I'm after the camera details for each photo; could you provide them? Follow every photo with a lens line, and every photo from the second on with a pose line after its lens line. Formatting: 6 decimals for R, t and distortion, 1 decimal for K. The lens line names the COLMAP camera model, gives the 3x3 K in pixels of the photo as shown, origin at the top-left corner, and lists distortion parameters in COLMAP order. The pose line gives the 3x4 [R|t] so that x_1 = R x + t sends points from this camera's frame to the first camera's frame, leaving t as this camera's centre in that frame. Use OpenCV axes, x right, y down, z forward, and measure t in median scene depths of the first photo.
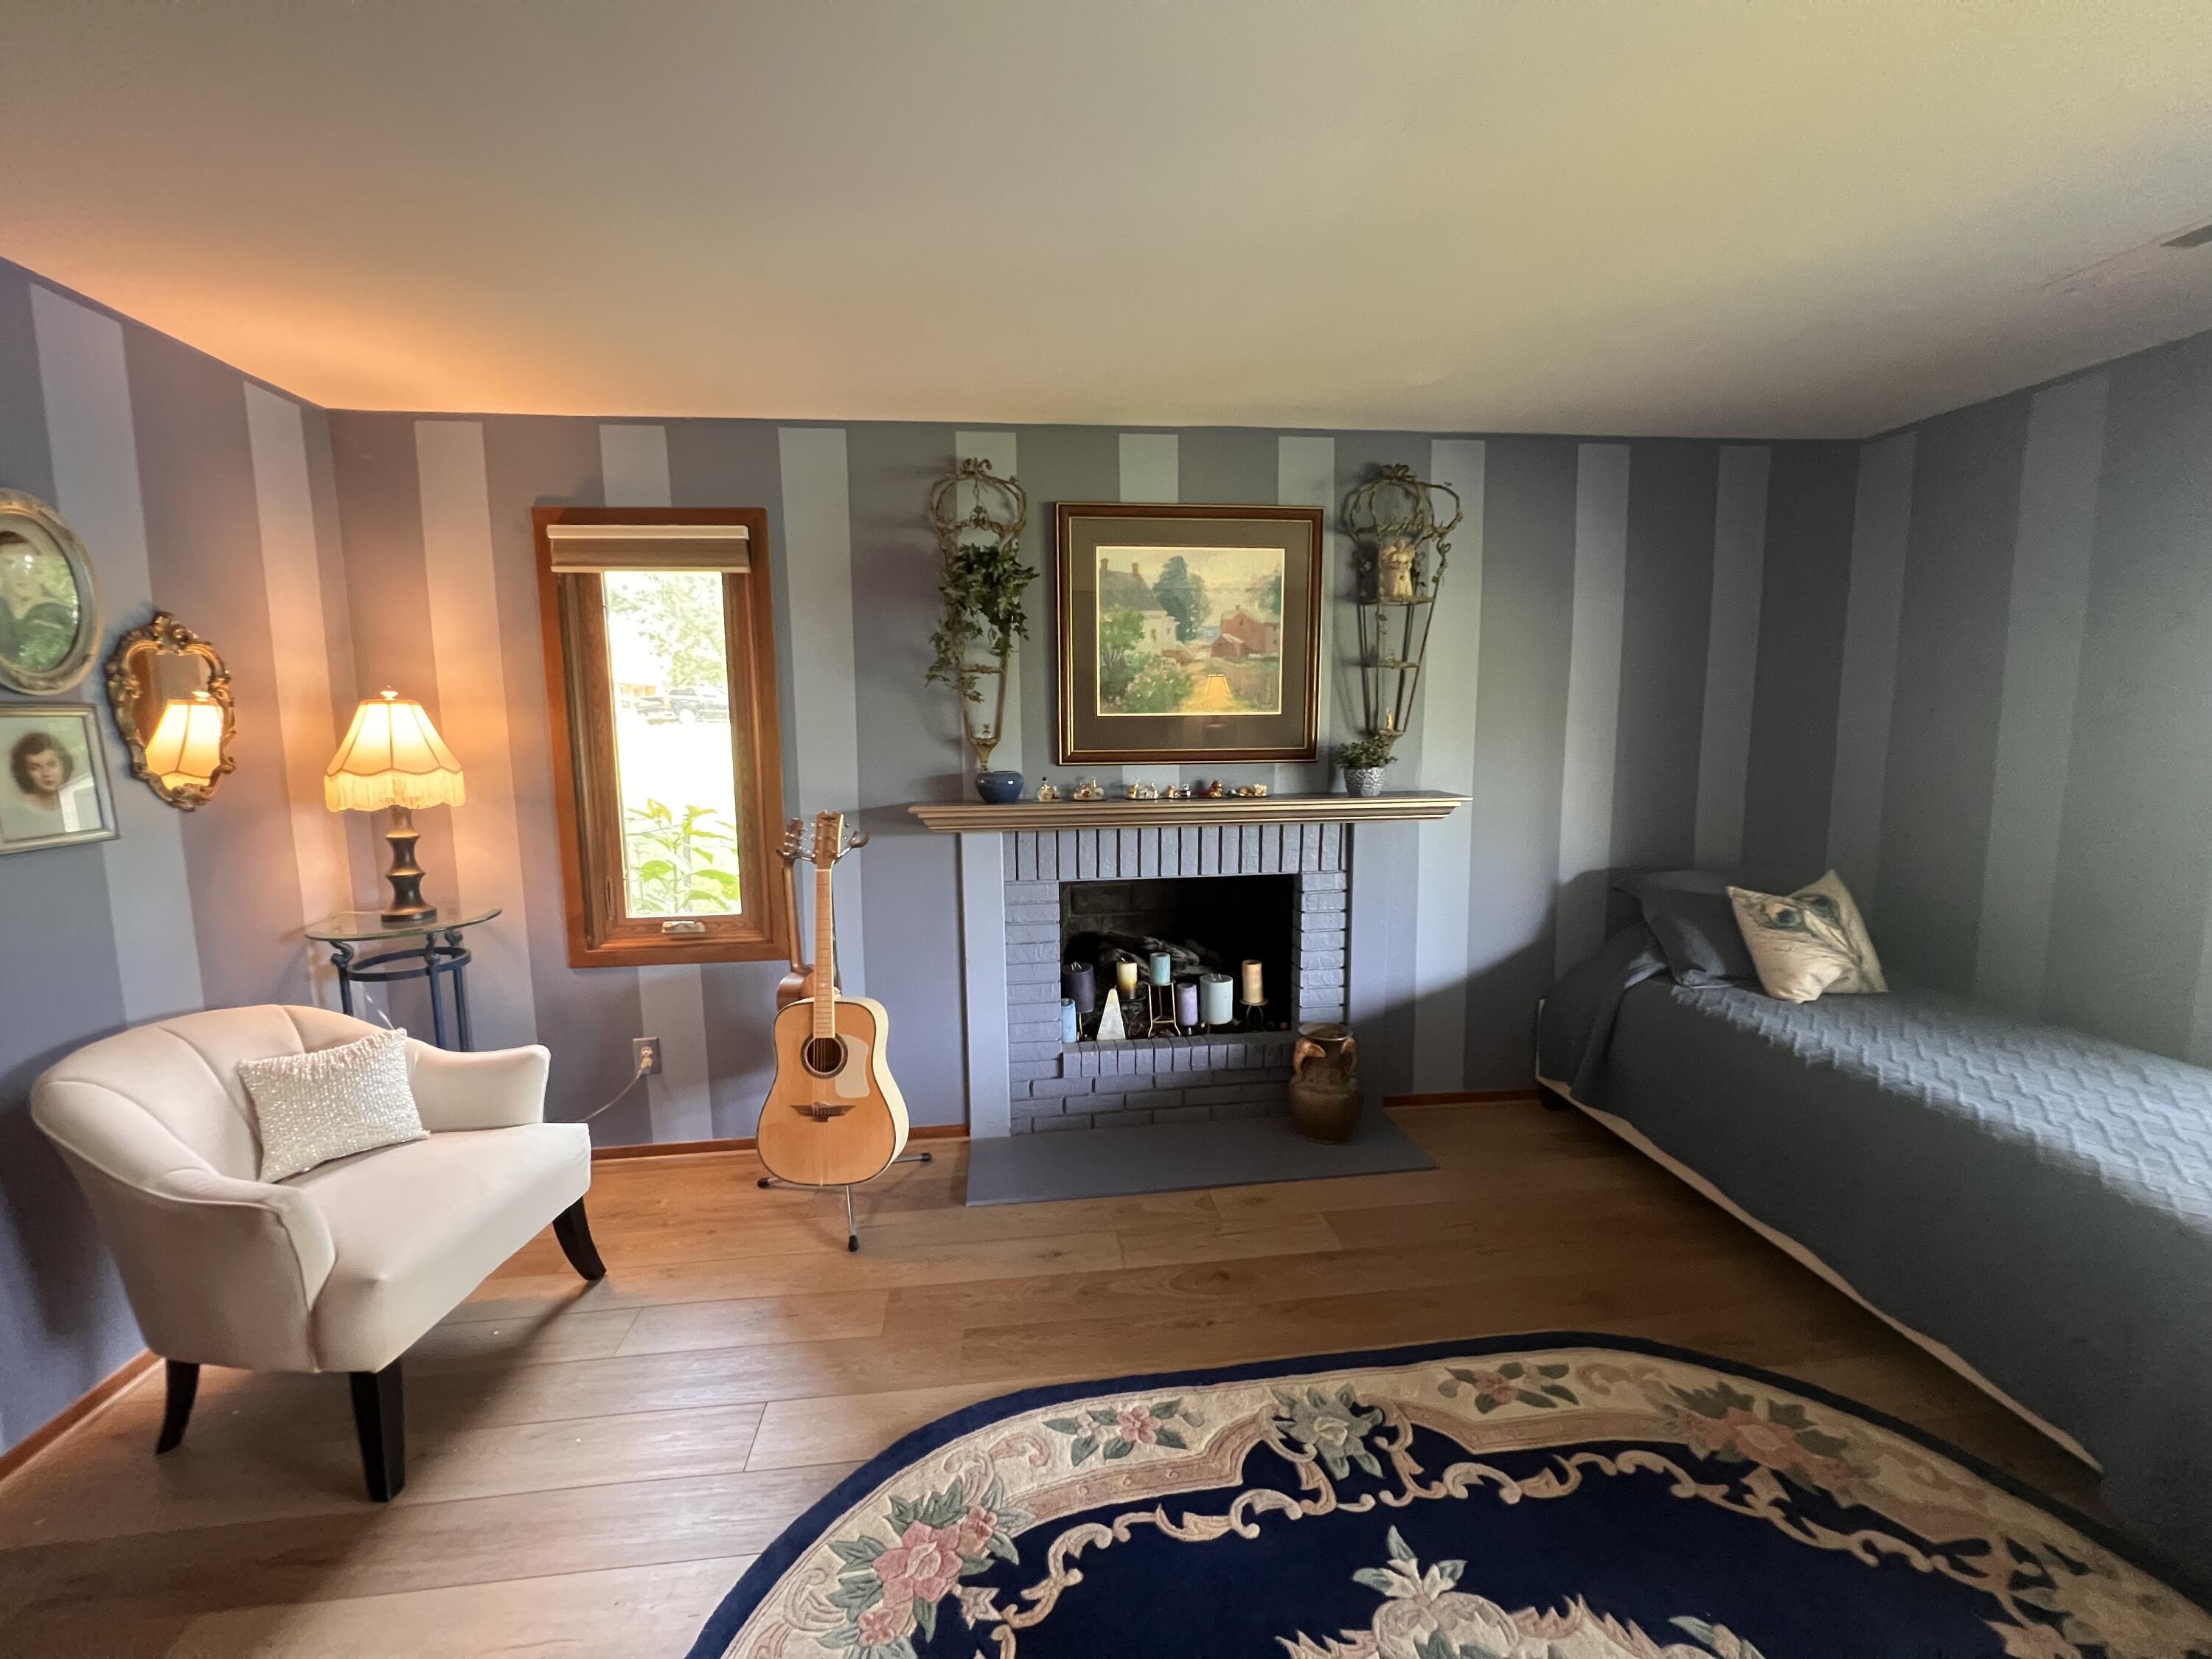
lens RADIAL K [[883.5, 0, 1093.9], [0, 883.5, 824.3], [0, 0, 1]] dist [-0.003012, 0.001639]
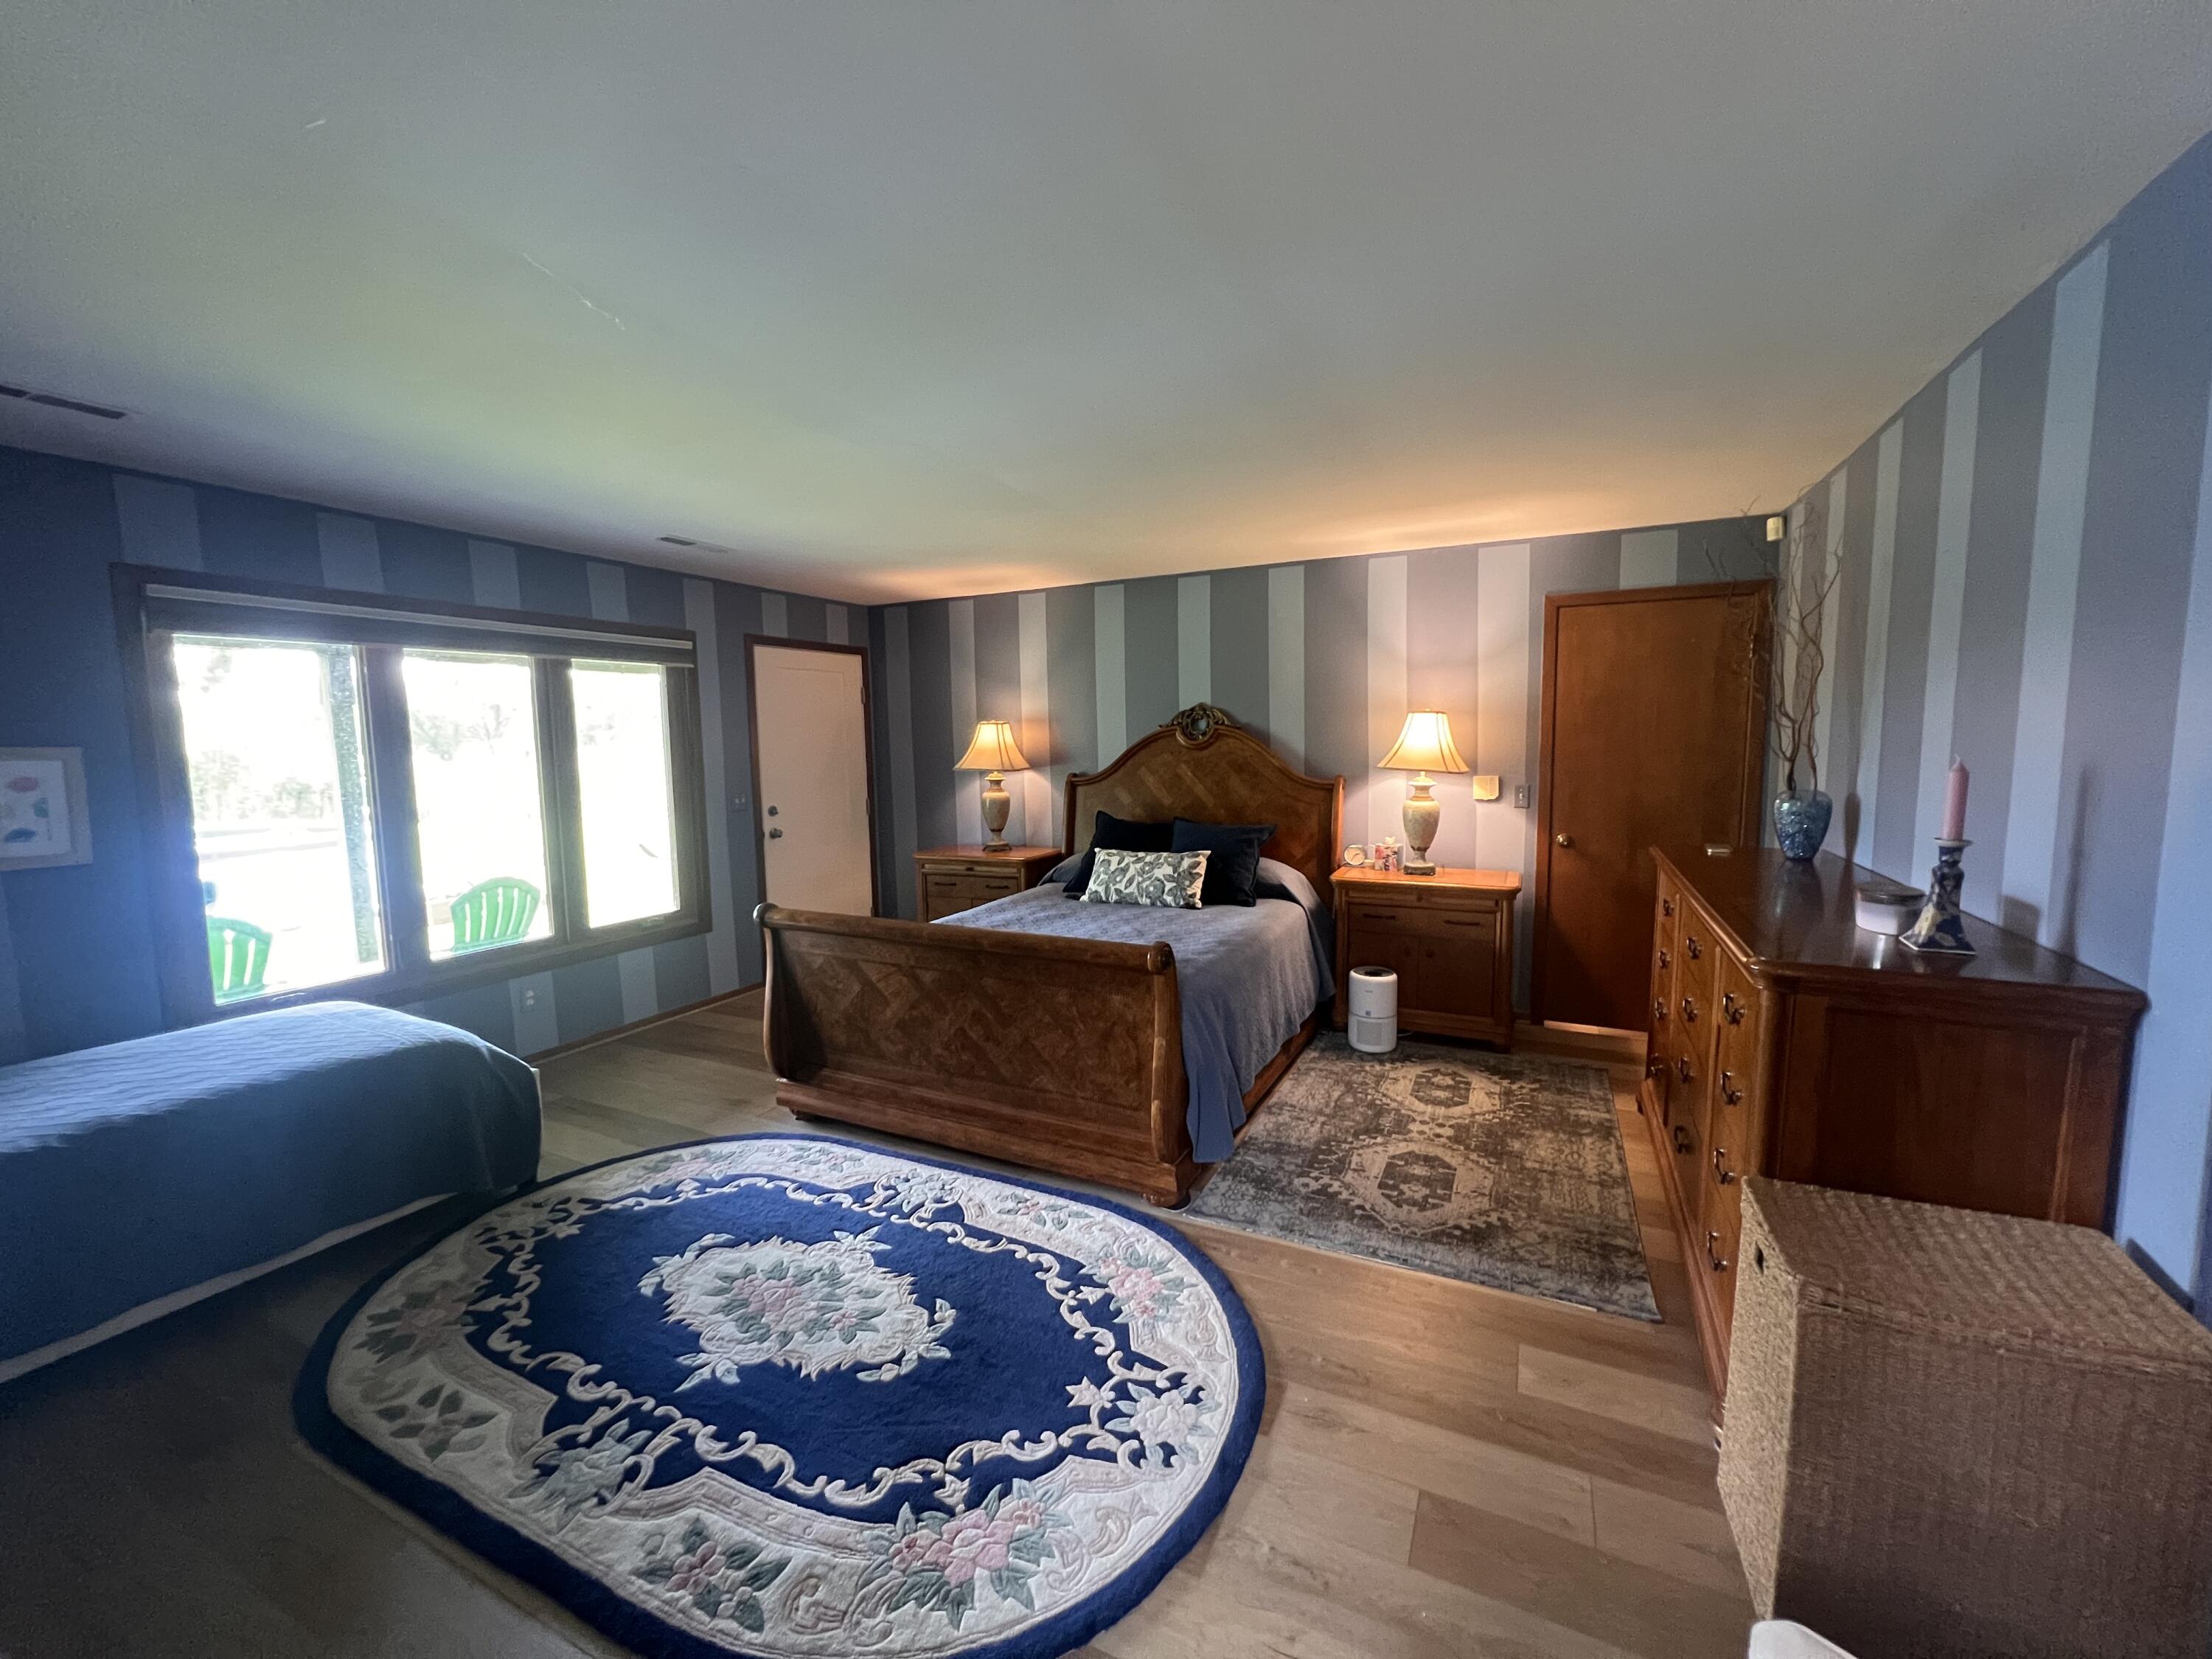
lens RADIAL K [[893.1, 0, 1106.2], [0, 893.1, 829.4], [0, 0, 1]] dist [-0.000651, -0.000049]
pose [[-0.845670, -0.031502, 0.532775, -0.812001], [0.088443, 0.976182, 0.198105, -0.189347], [-0.526326, 0.214652, -0.822743, 1.490691]]
